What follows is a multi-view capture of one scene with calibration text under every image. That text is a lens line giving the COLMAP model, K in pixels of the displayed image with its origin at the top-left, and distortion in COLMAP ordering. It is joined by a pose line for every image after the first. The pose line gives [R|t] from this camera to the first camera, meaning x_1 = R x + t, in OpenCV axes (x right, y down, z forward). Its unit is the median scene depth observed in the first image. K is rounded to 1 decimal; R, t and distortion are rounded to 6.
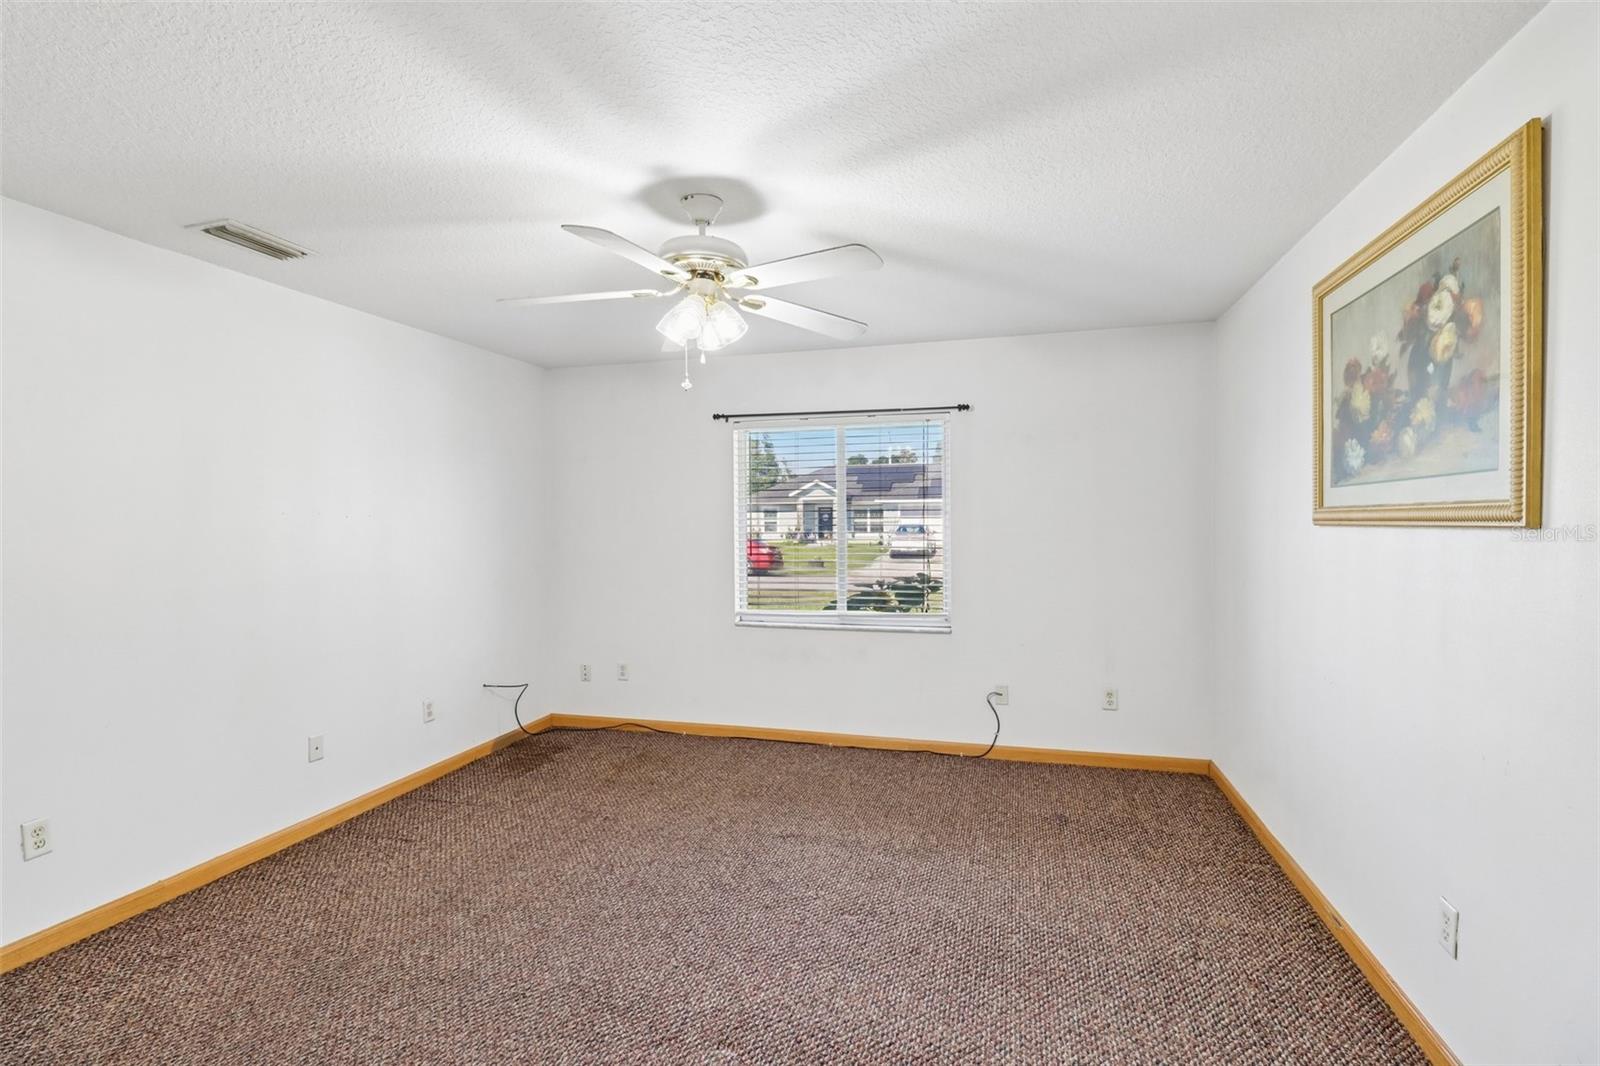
lens RADIAL K [[758.7, 0, 797.3], [0, 758.7, 545.4], [0, 0, 1]] dist [0.023403, -0.018315]
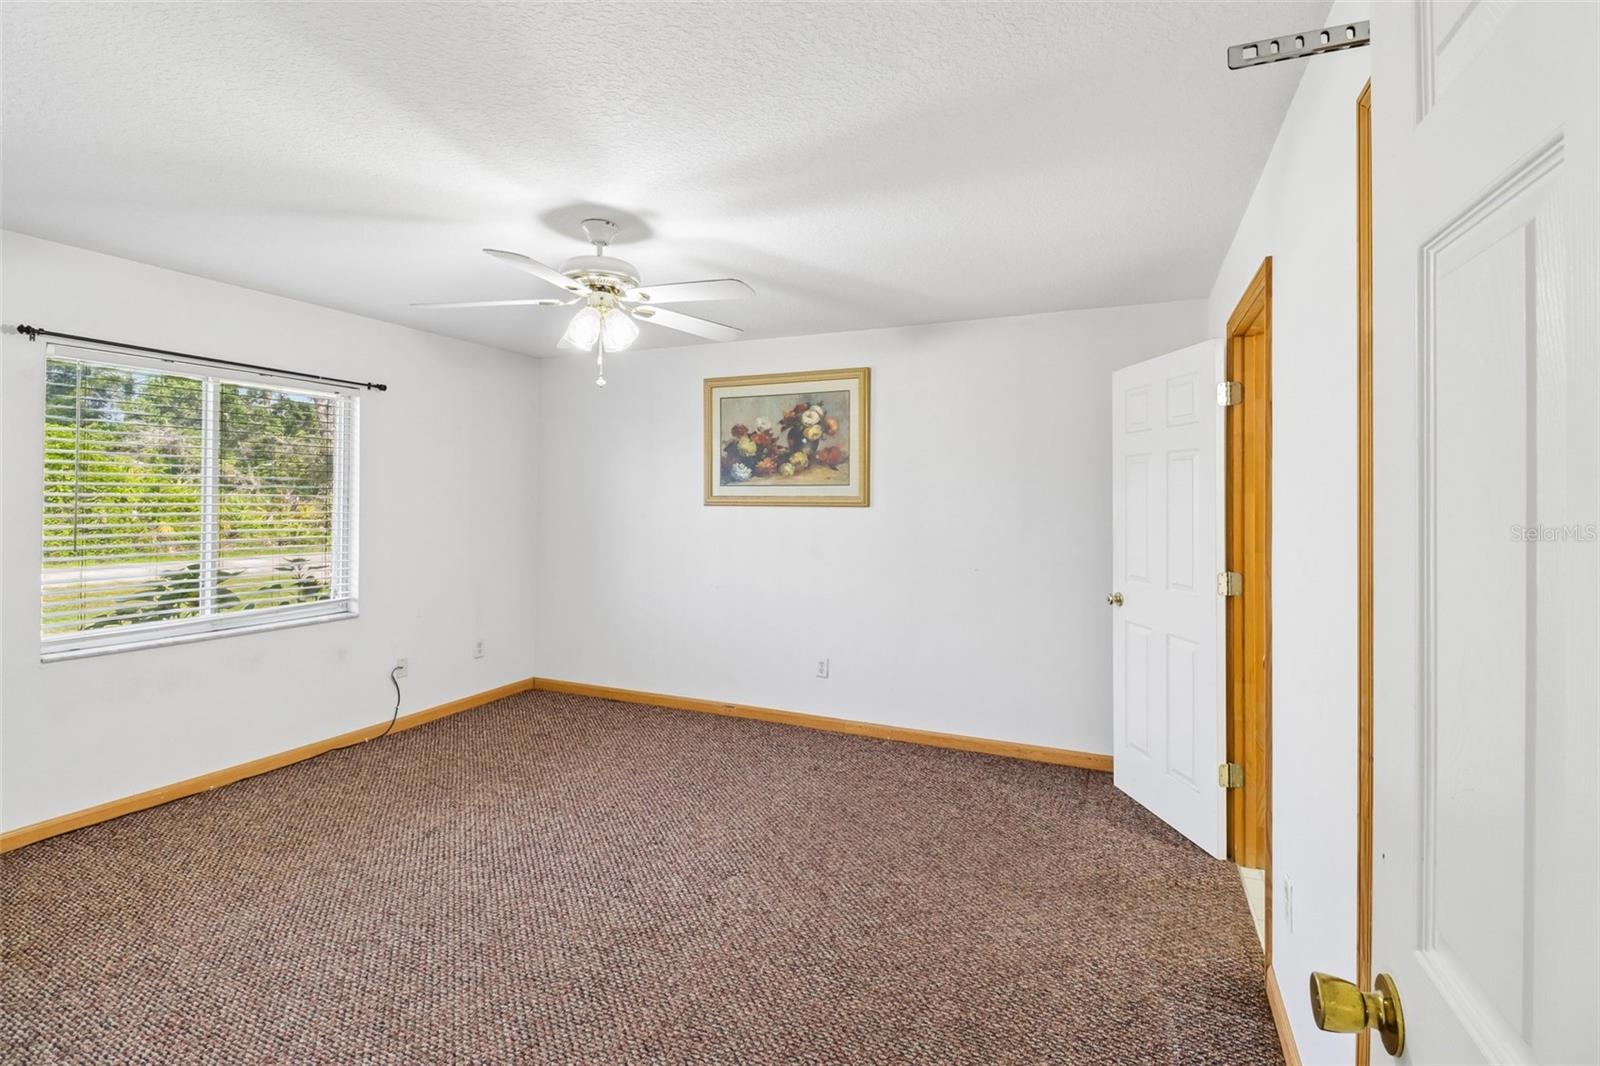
lens RADIAL K [[744.4, 0, 810.1], [0, 744.4, 499.6], [0, 0, 1]] dist [0.023003, -0.015887]
pose [[0.126703, 0.008096, 0.991908, -1.216435], [0.025031, 0.999622, -0.011356, -0.014321], [-0.991625, 0.026267, 0.126452, 0.556197]]
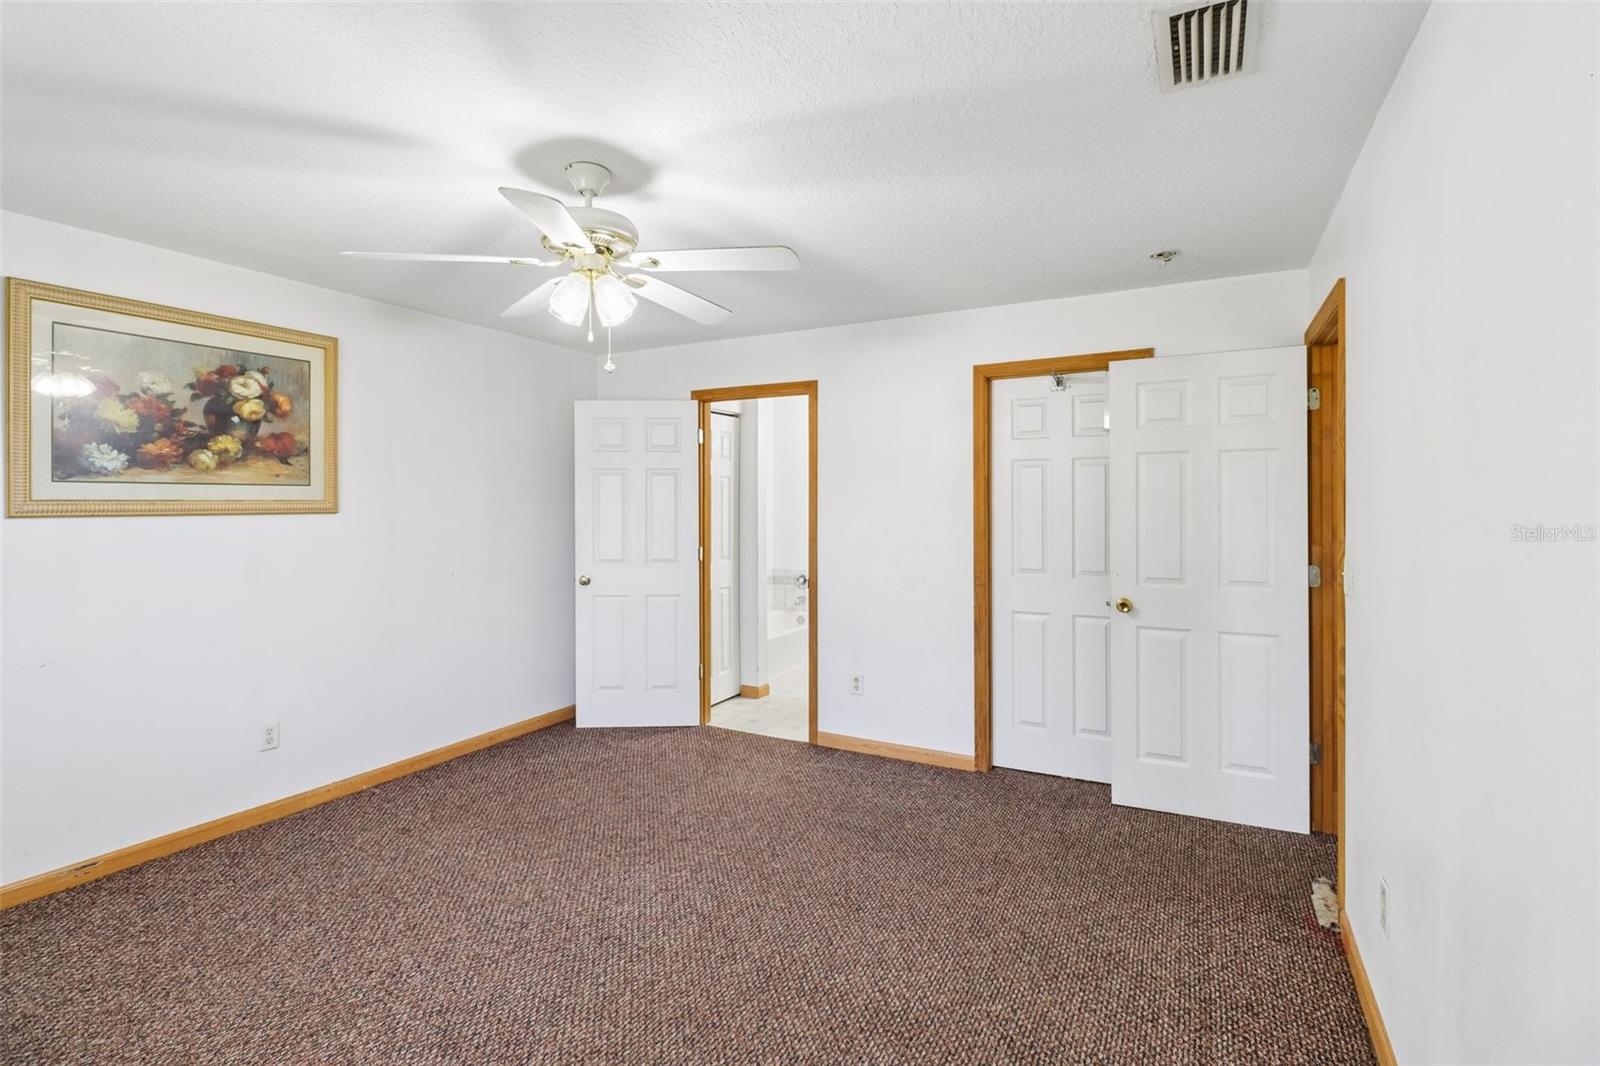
lens RADIAL K [[729.4, 0, 809.5], [0, 729.4, 515.6], [0, 0, 1]] dist [0.020151, -0.016082]
pose [[-0.978818, 0.006462, 0.204632, -0.584703], [0.016676, 0.998697, 0.048226, -0.063010], [-0.204054, 0.050617, -0.977650, 1.874872]]
